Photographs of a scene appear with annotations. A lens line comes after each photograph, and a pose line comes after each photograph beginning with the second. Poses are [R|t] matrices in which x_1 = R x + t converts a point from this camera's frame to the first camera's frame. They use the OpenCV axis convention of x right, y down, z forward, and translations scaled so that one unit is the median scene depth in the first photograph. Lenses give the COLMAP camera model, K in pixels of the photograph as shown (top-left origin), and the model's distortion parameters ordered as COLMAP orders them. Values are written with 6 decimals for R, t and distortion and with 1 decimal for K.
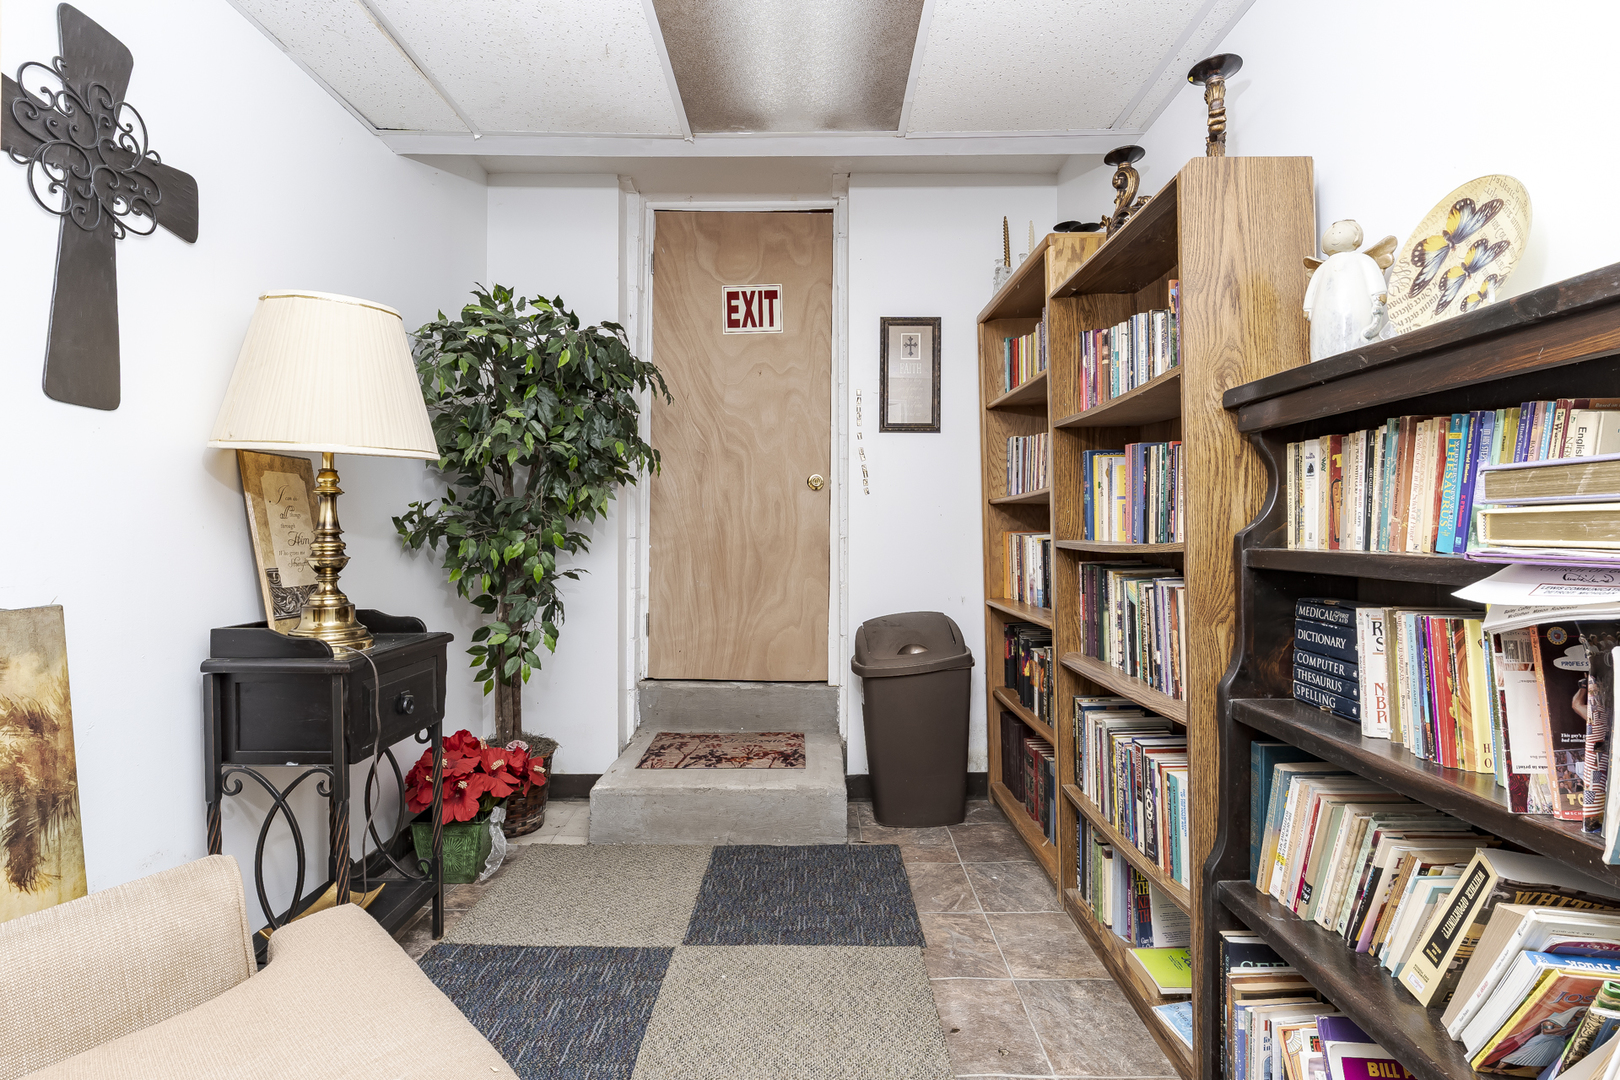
lens RADIAL K [[737.7, 0, 810.0], [0, 737.7, 540.0], [0, 0, 1]] dist [-0.000103, -0.000066]
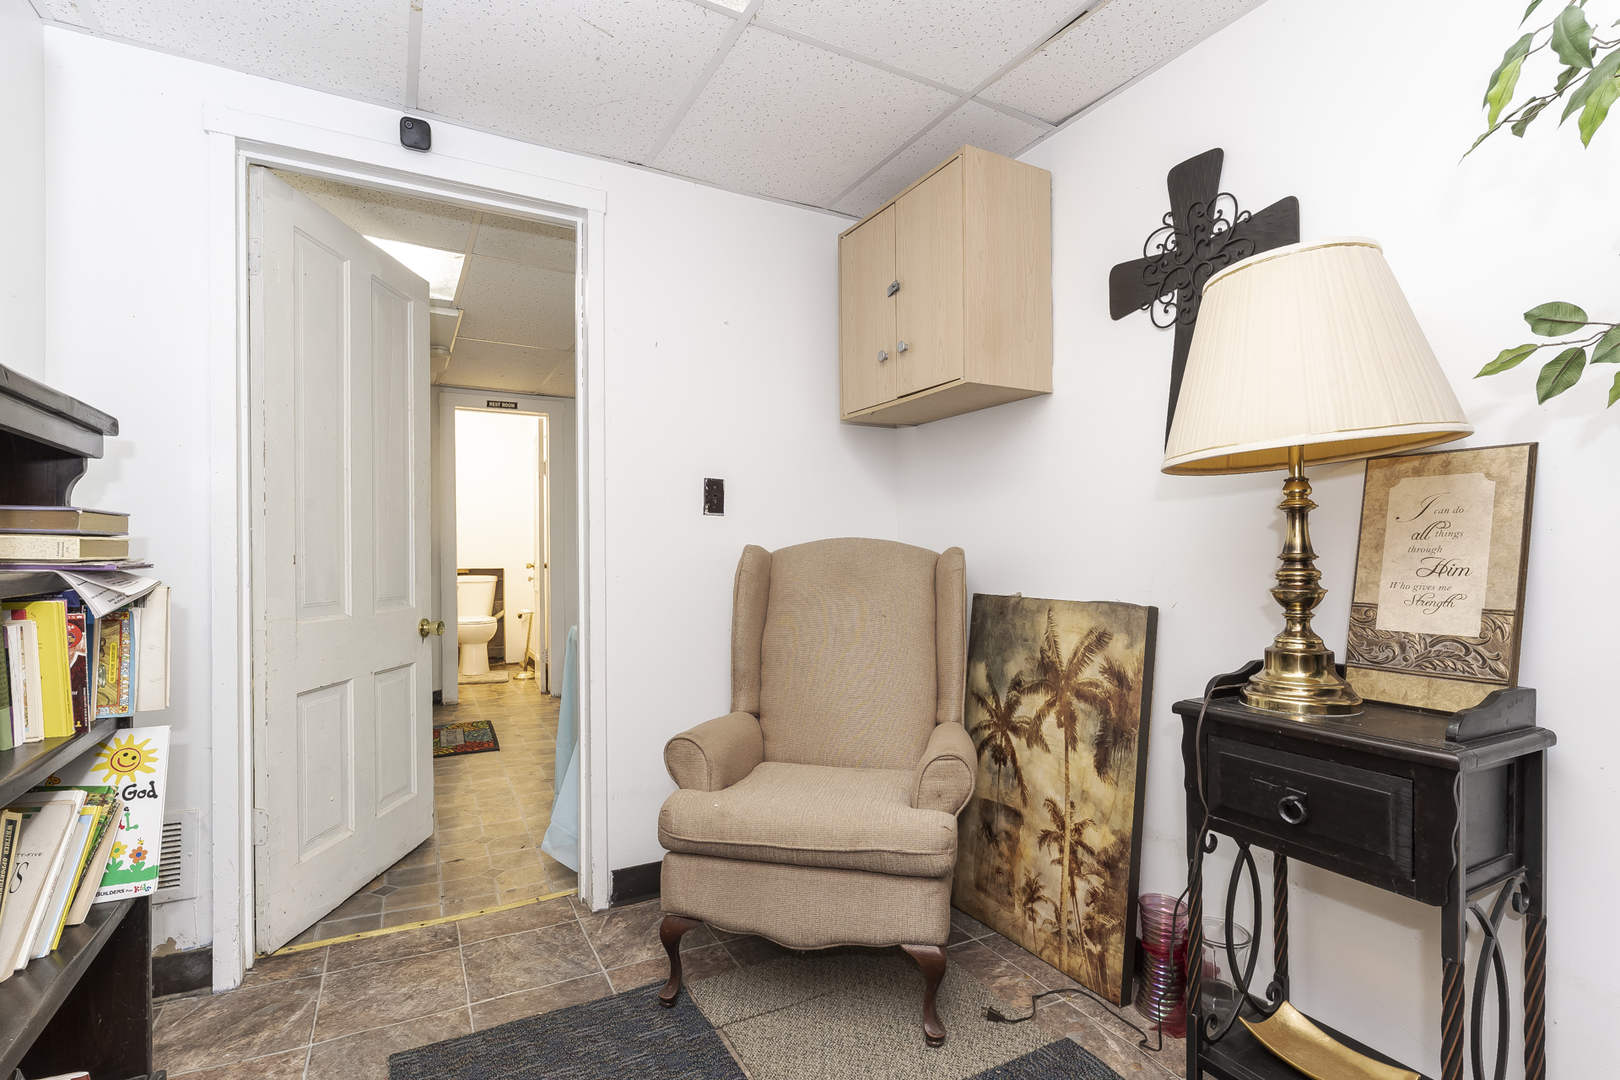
lens RADIAL K [[769.7, 0, 809.2], [0, 769.7, 562.3], [0, 0, 1]] dist [0.000114, -0.000017]
pose [[-0.876009, 0.004928, -0.482270, 0.232913], [-0.007649, 0.999680, 0.024108, -0.024035], [0.482235, 0.024808, -0.875691, 1.667354]]
